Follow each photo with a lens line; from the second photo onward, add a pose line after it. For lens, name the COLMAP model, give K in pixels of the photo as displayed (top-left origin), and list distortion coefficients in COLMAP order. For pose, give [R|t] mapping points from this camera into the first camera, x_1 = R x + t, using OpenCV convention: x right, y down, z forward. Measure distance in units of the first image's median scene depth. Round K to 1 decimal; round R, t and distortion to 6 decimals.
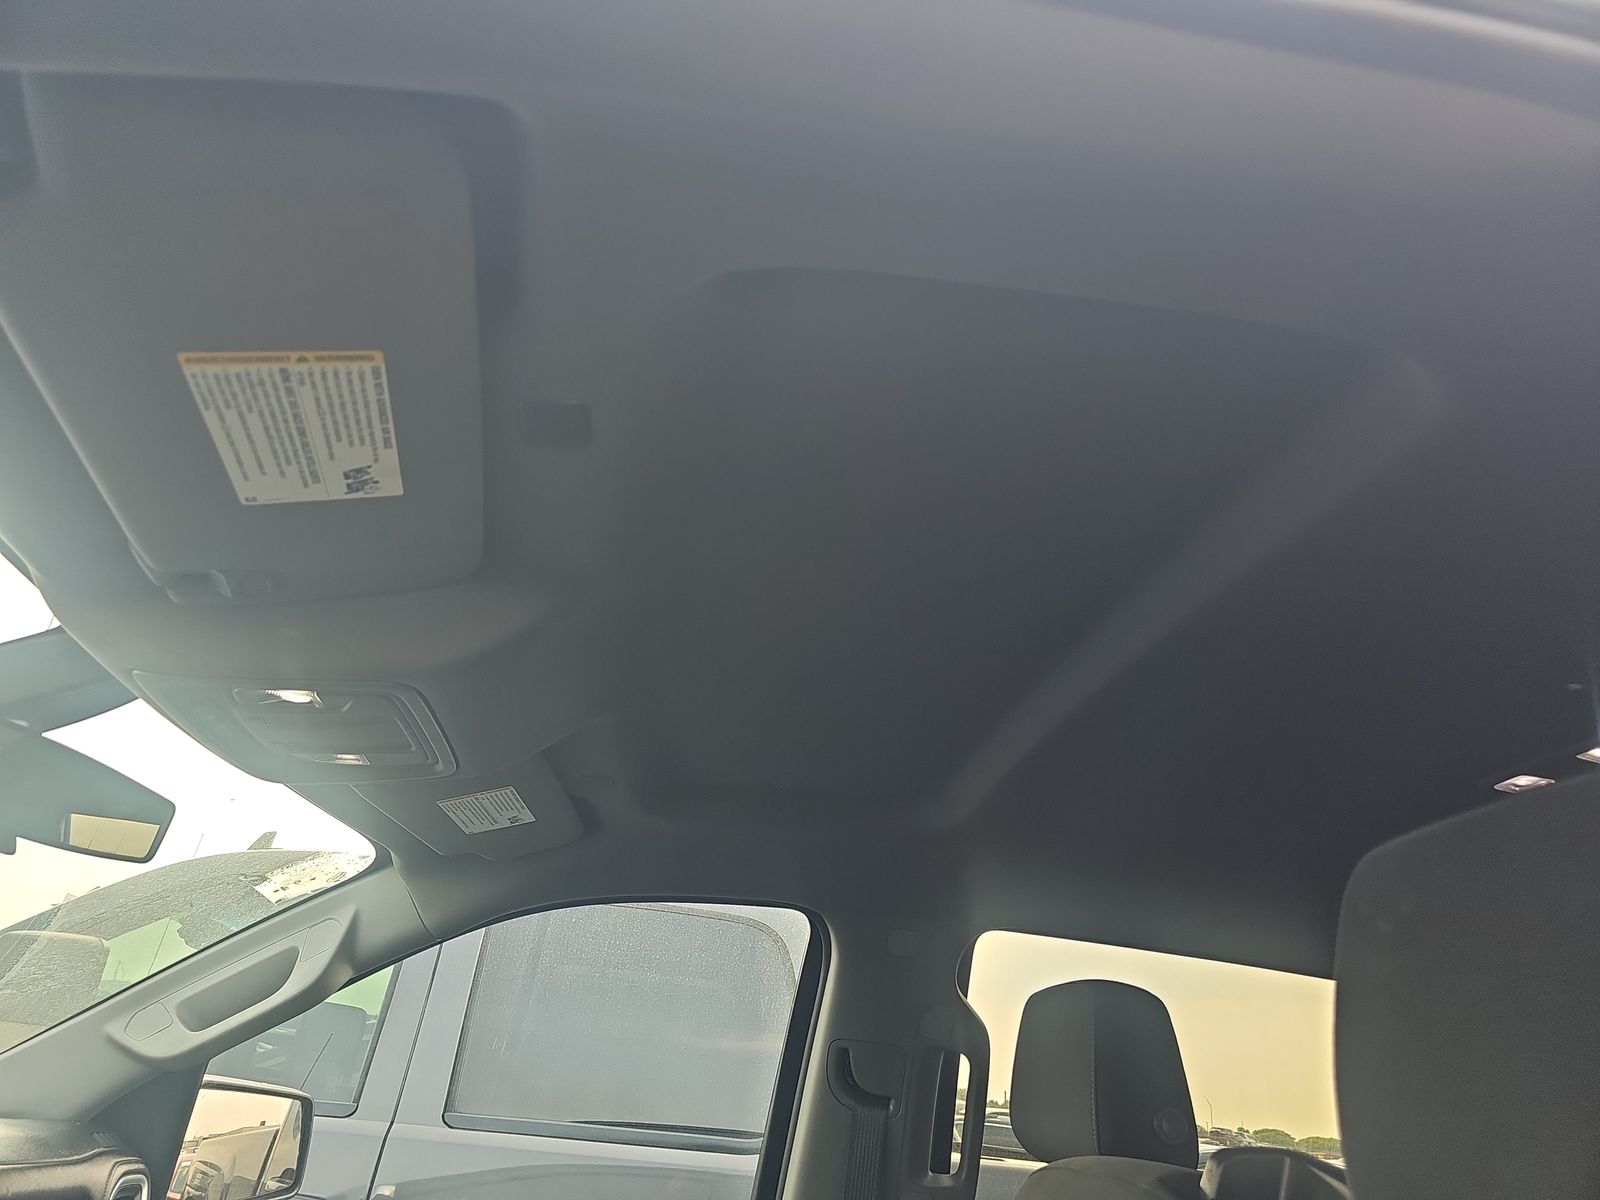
lens RADIAL K [[1054.4, 0, 784.6], [0, 1054.4, 583.4], [0, 0, 1]] dist [0.076476, -0.074138]
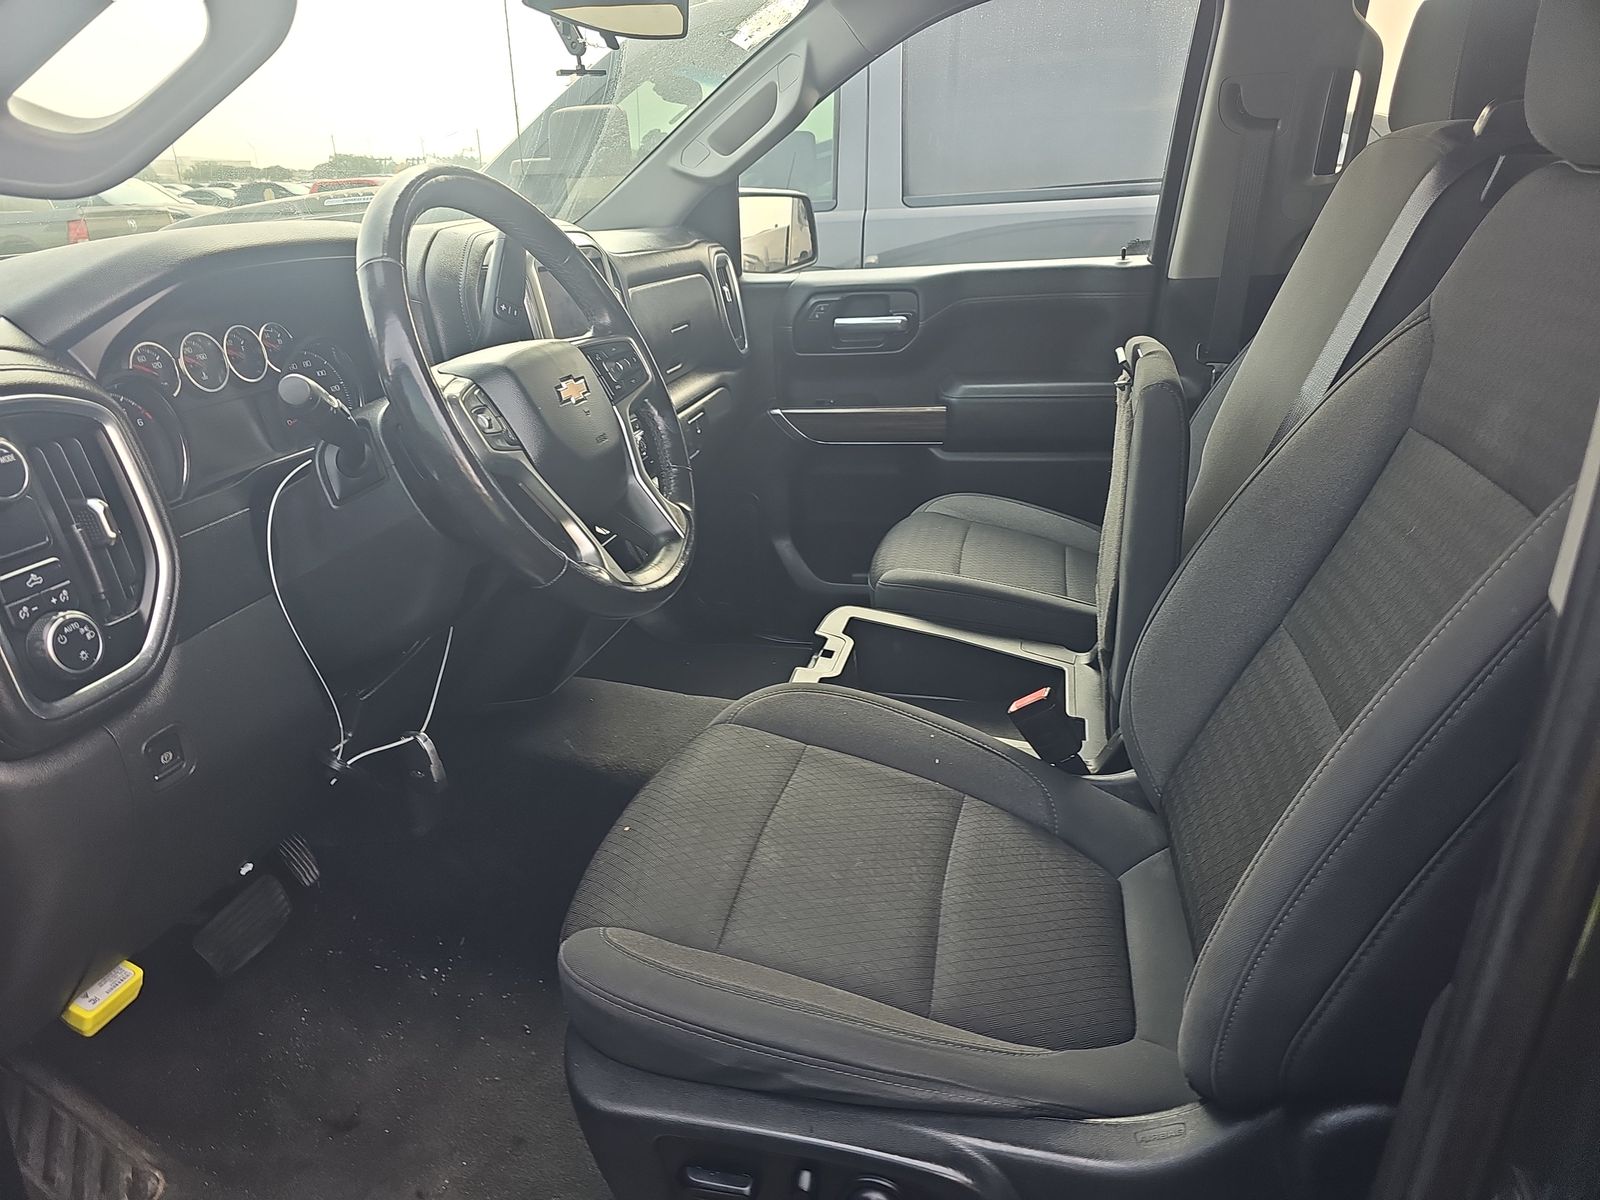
lens RADIAL K [[1054.4, 0, 784.6], [0, 1054.4, 583.4], [0, 0, 1]] dist [0.076476, -0.074138]
pose [[0.931714, -0.023363, -0.362440, 0.011544], [0.267461, 0.719262, 0.641192, -0.048287], [0.245709, -0.694346, 0.676395, -0.283554]]
